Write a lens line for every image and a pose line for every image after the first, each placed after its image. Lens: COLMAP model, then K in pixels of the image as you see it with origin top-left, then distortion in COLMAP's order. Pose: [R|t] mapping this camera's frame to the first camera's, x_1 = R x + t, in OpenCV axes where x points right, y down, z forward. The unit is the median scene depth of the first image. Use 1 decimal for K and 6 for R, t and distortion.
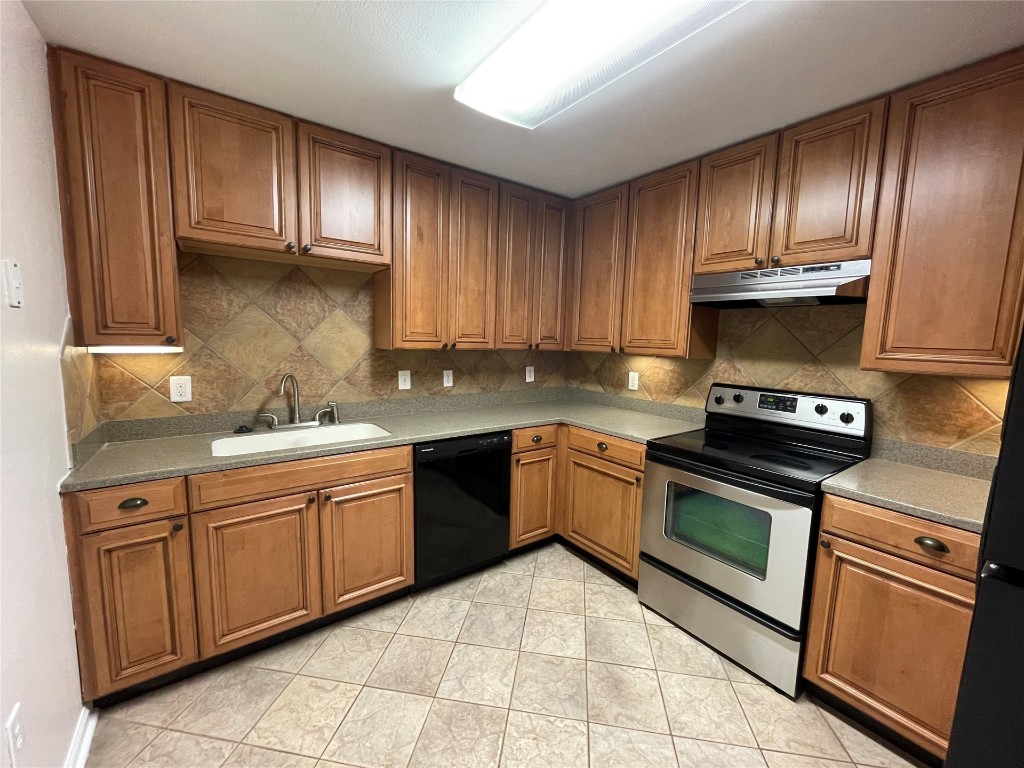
lens RADIAL K [[417.5, 0, 510.5], [0, 417.5, 382.2], [0, 0, 1]] dist [0.000026, -0.000406]
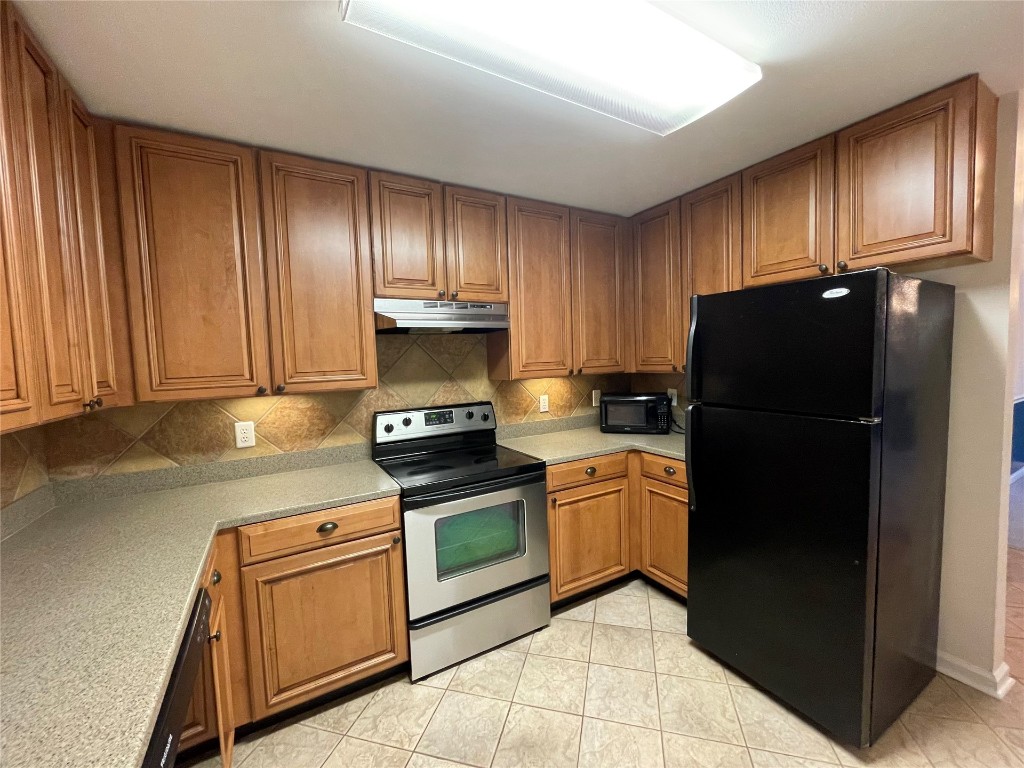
lens RADIAL K [[417.5, 0, 511.5], [0, 417.5, 384.6], [0, 0, 1]] dist [0.000026, -0.000406]
pose [[0.100743, -0.088883, 0.990934, -0.457330], [0.150744, 0.985866, 0.073103, -0.092072], [-0.983426, 0.142013, 0.112718, 0.654836]]
